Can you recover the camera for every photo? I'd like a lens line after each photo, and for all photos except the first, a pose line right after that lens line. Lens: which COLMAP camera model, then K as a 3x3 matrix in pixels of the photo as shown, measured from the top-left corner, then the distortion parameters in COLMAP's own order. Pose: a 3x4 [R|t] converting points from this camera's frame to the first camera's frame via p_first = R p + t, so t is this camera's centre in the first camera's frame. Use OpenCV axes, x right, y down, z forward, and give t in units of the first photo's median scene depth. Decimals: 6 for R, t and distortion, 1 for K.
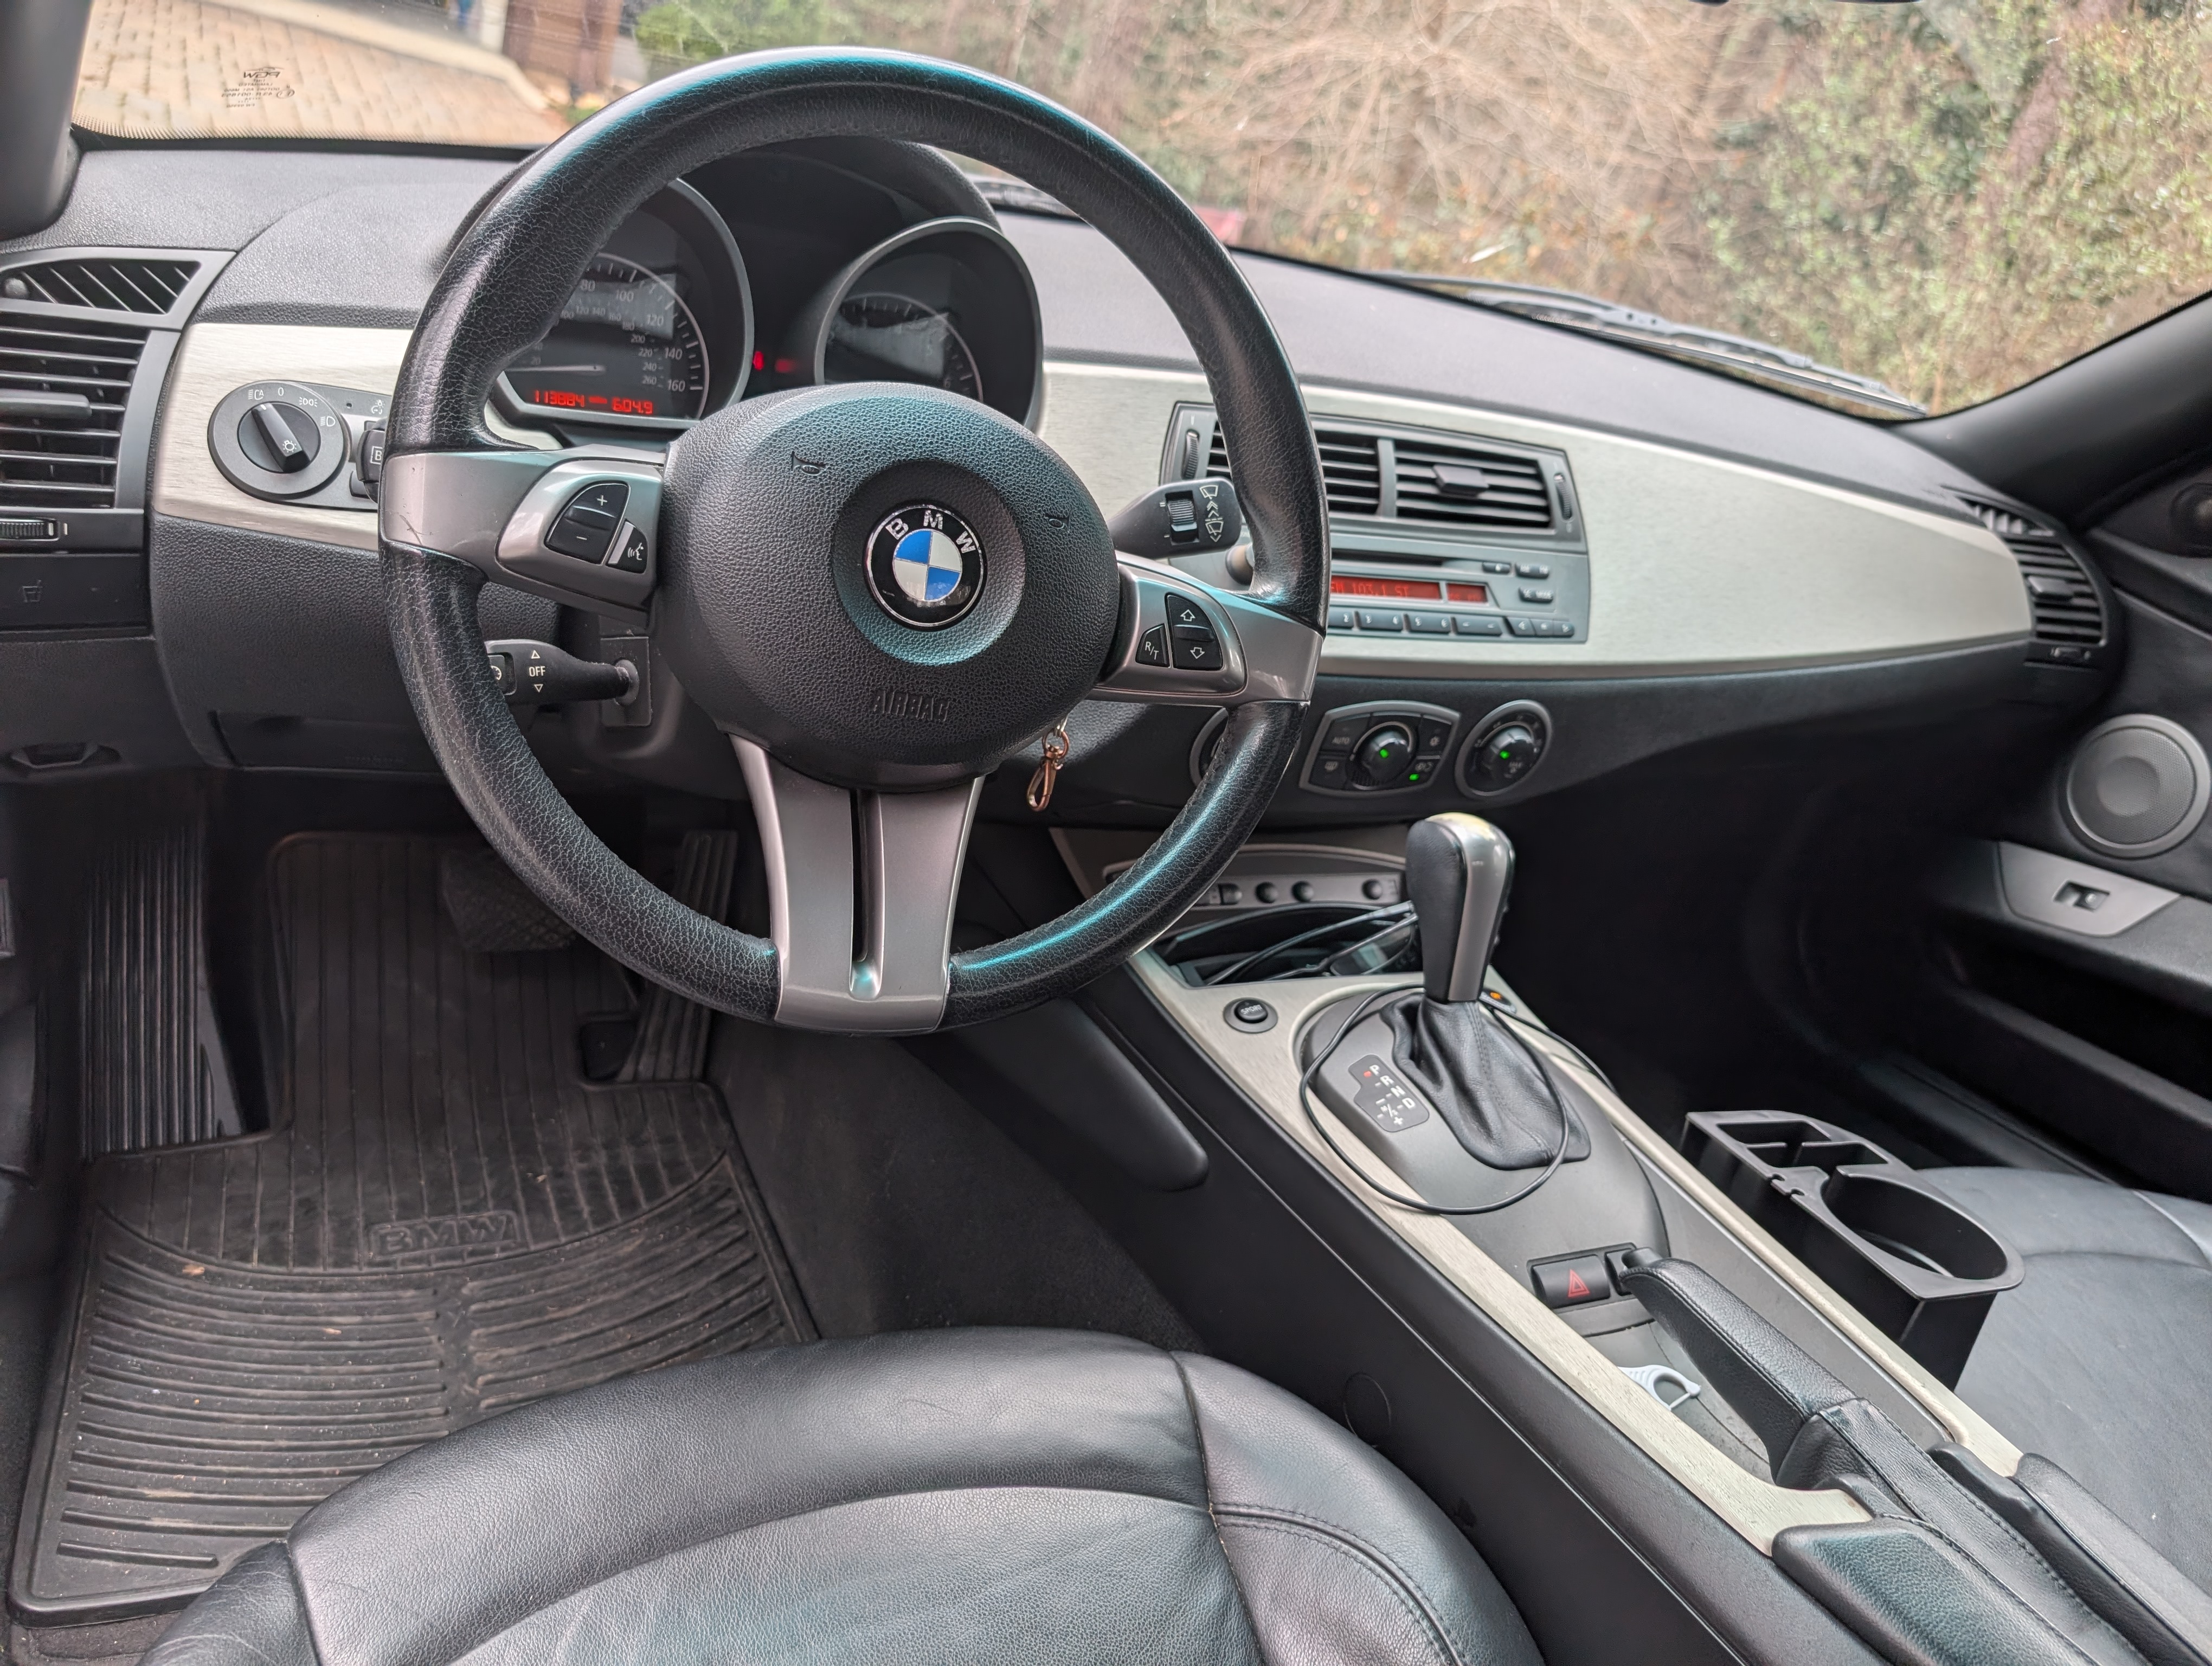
lens RADIAL K [[1643.7, 0, 1107.4], [0, 1643.7, 795.4], [0, 0, 1]] dist [-0.008715, -0.003626]
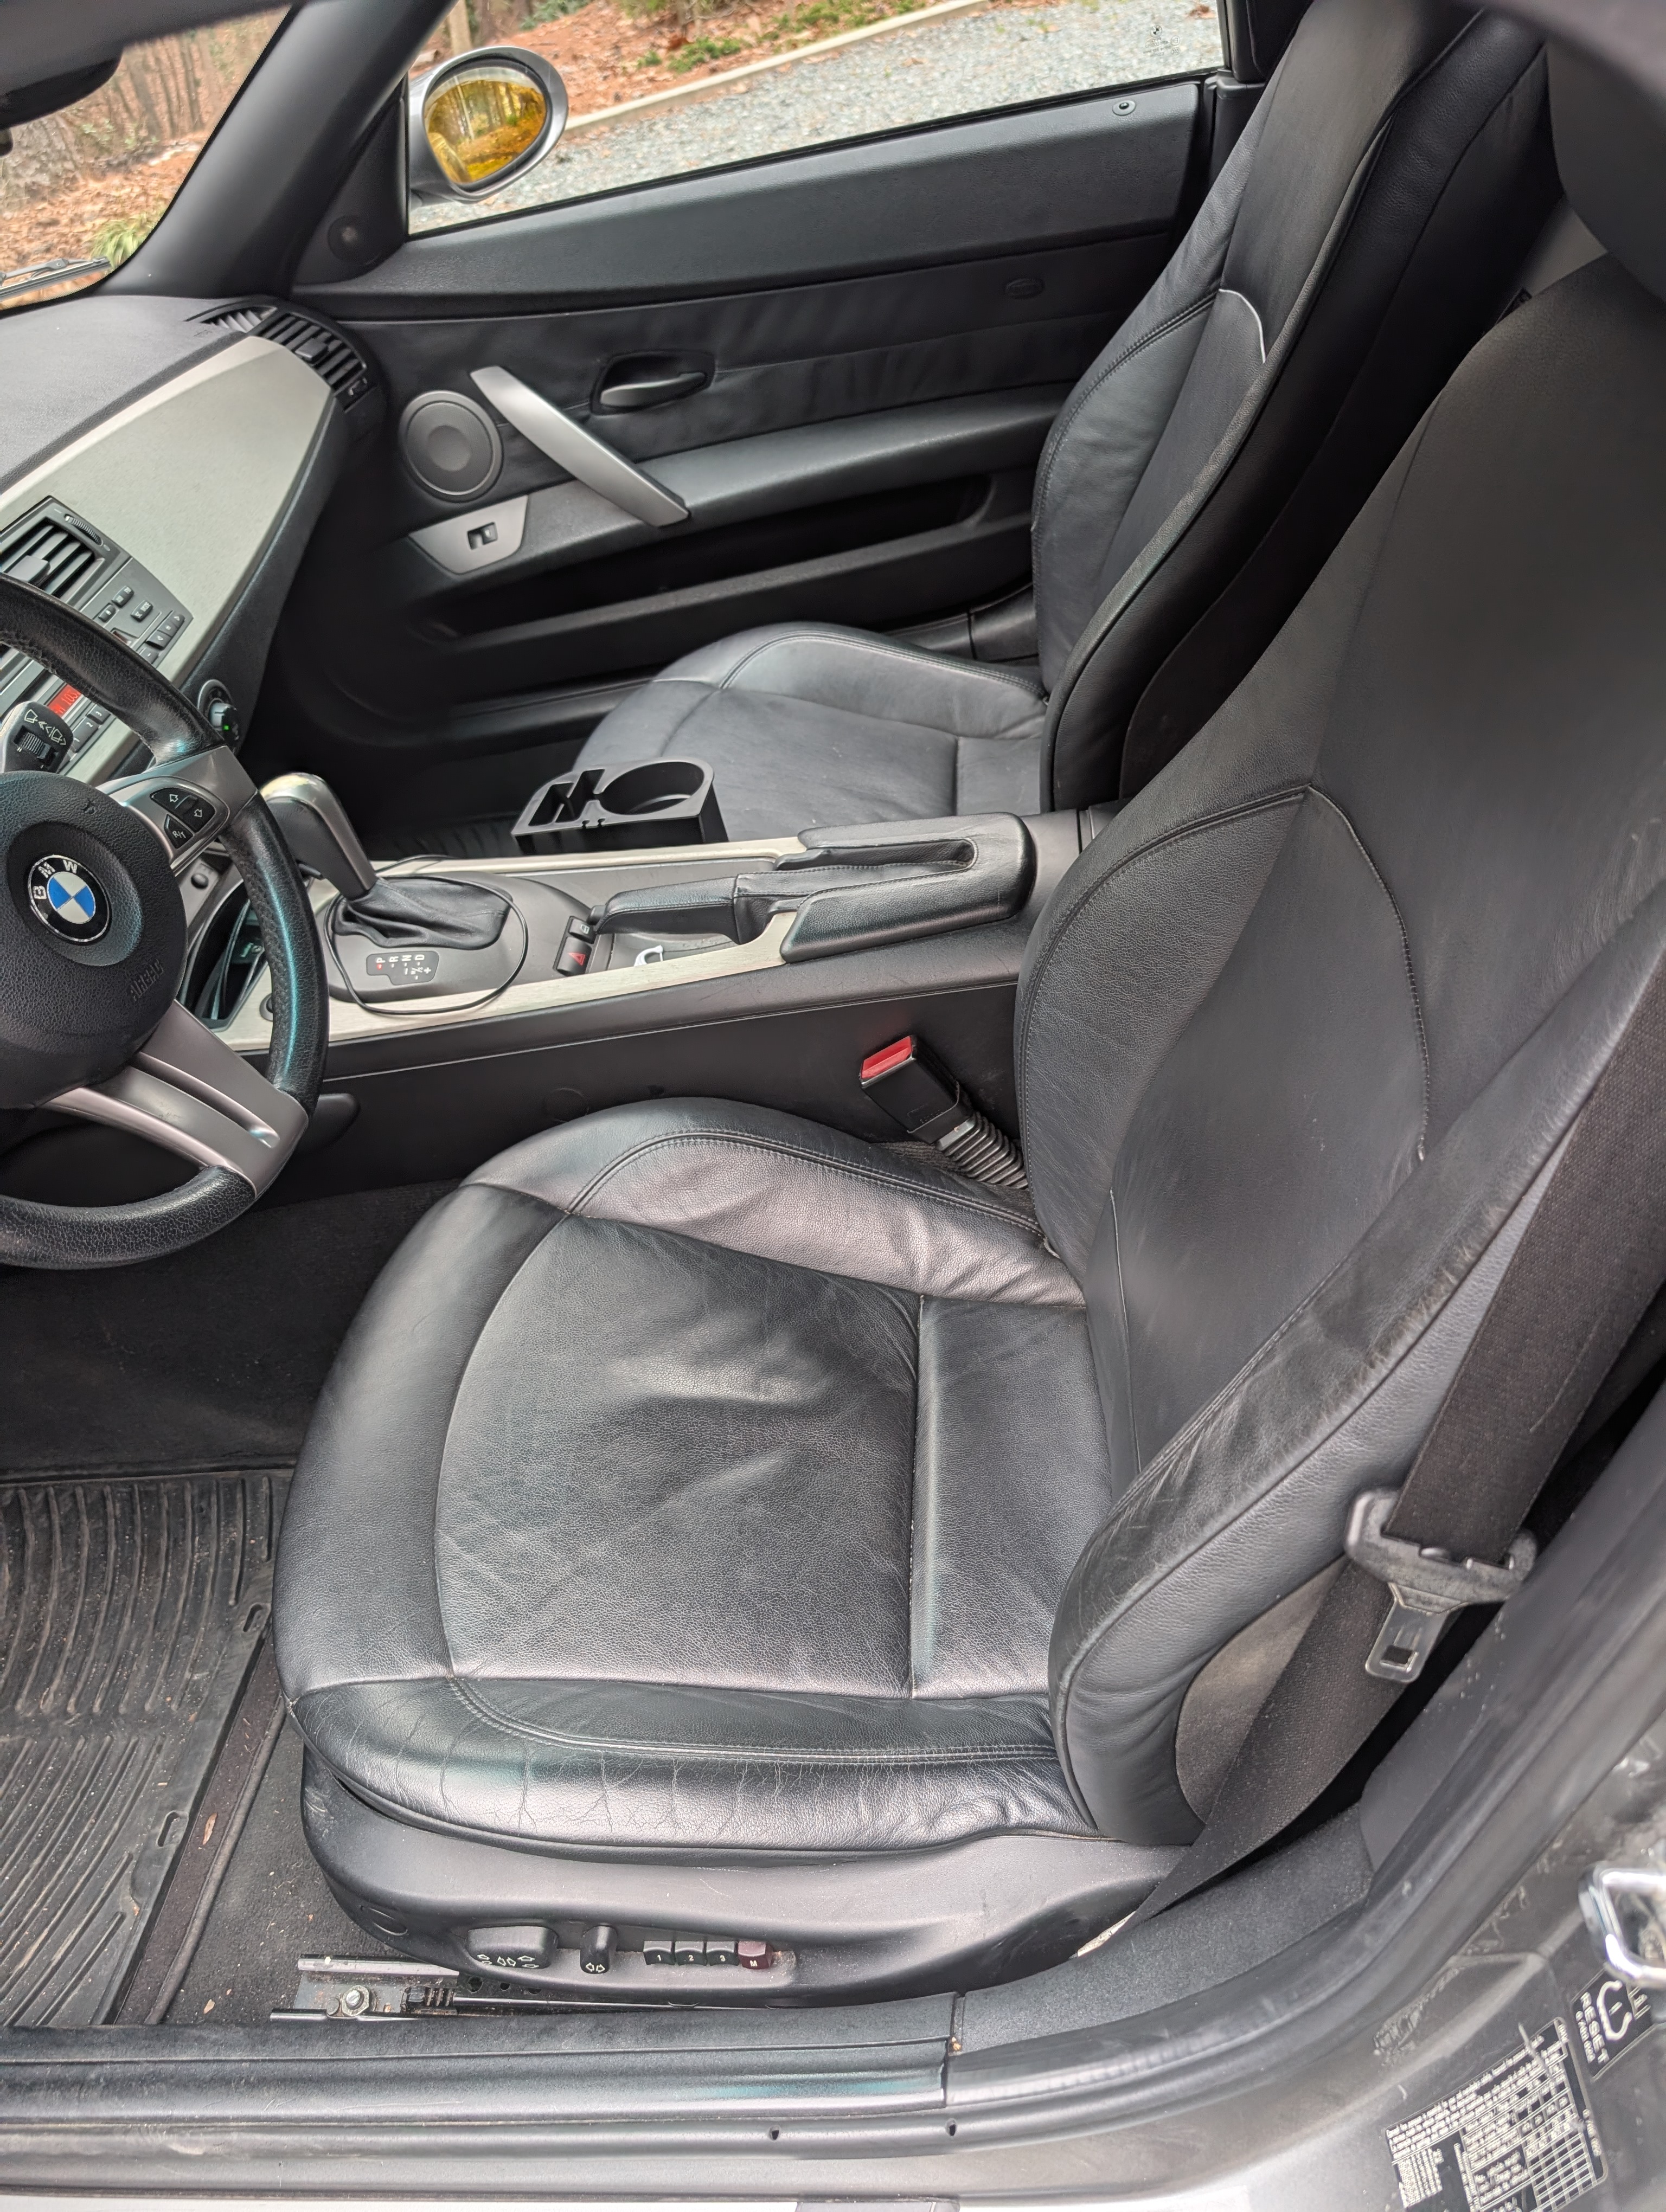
lens RADIAL K [[1643.7, 0, 833.0], [0, 1643.7, 1106.0], [0, 0, 1]] dist [-0.008715, -0.003626]
pose [[0.452179, -0.758119, 0.469883, -0.413272], [0.543569, 0.651912, 0.528719, -0.281910], [-0.707154, 0.016338, 0.706871, -0.260506]]
